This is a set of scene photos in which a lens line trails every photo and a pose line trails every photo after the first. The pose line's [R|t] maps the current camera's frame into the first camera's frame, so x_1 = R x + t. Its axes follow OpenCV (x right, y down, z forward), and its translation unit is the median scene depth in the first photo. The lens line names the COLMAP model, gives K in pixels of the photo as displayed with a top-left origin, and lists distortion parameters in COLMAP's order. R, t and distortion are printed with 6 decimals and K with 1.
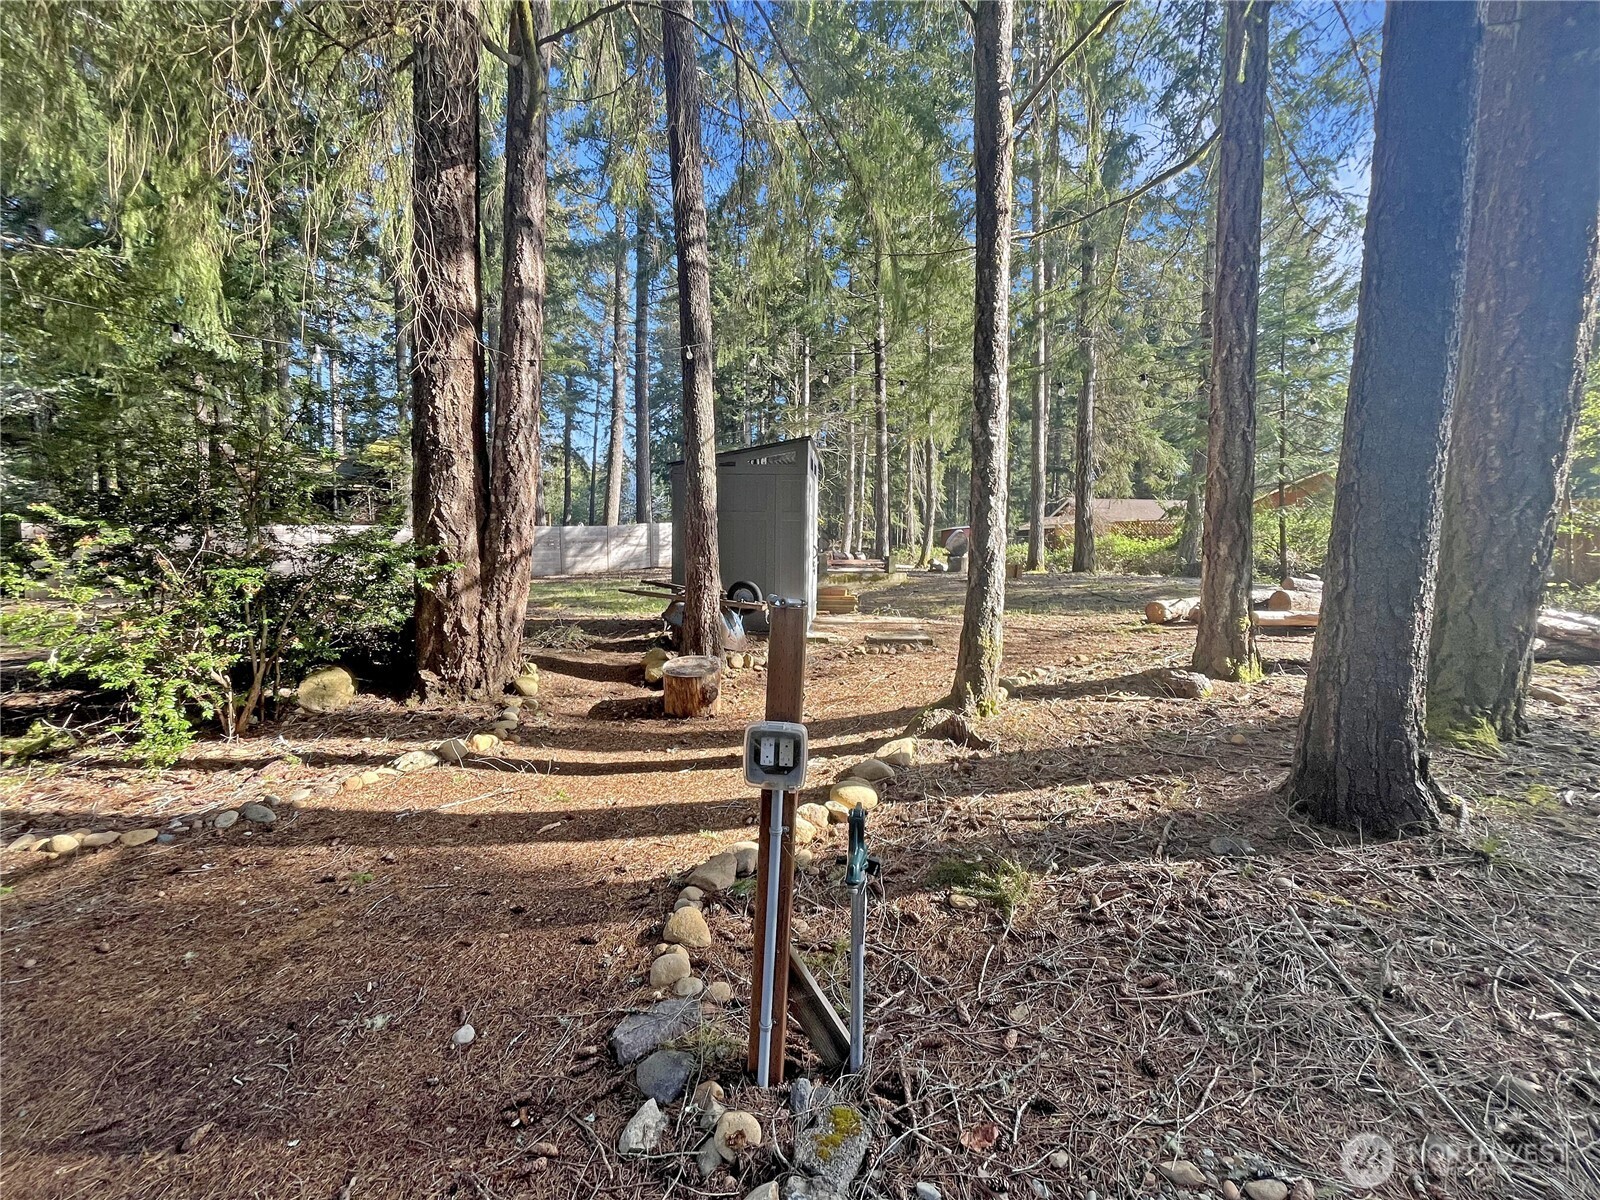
lens RADIAL K [[636.2, 0, 792.9], [0, 636.2, 592.6], [0, 0, 1]] dist [-0.013411, 0.000000]
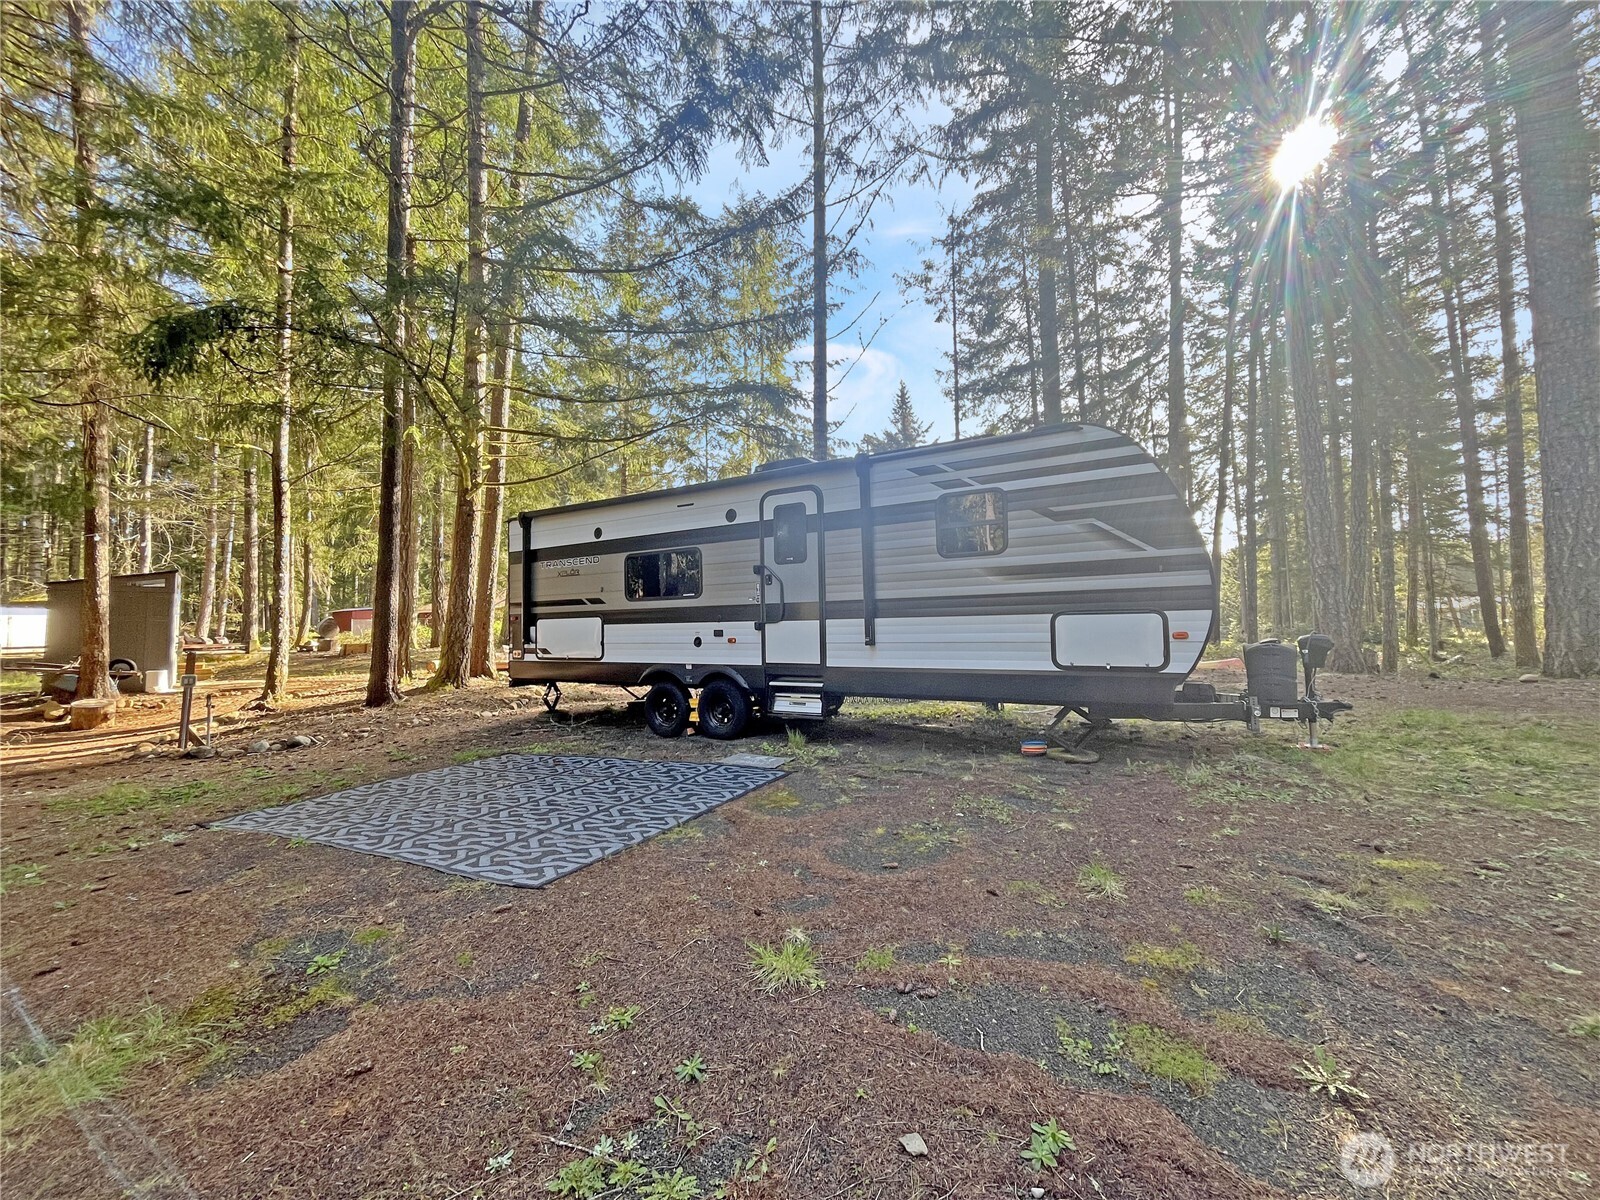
lens RADIAL K [[636.2, 0, 792.9], [0, 636.2, 592.6], [0, 0, 1]] dist [-0.013411, 0.000000]
pose [[0.668918, 0.029529, 0.742749, -0.104326], [0.061416, 0.993599, -0.094813, 0.060461], [-0.740794, 0.109039, 0.662823, -1.134657]]
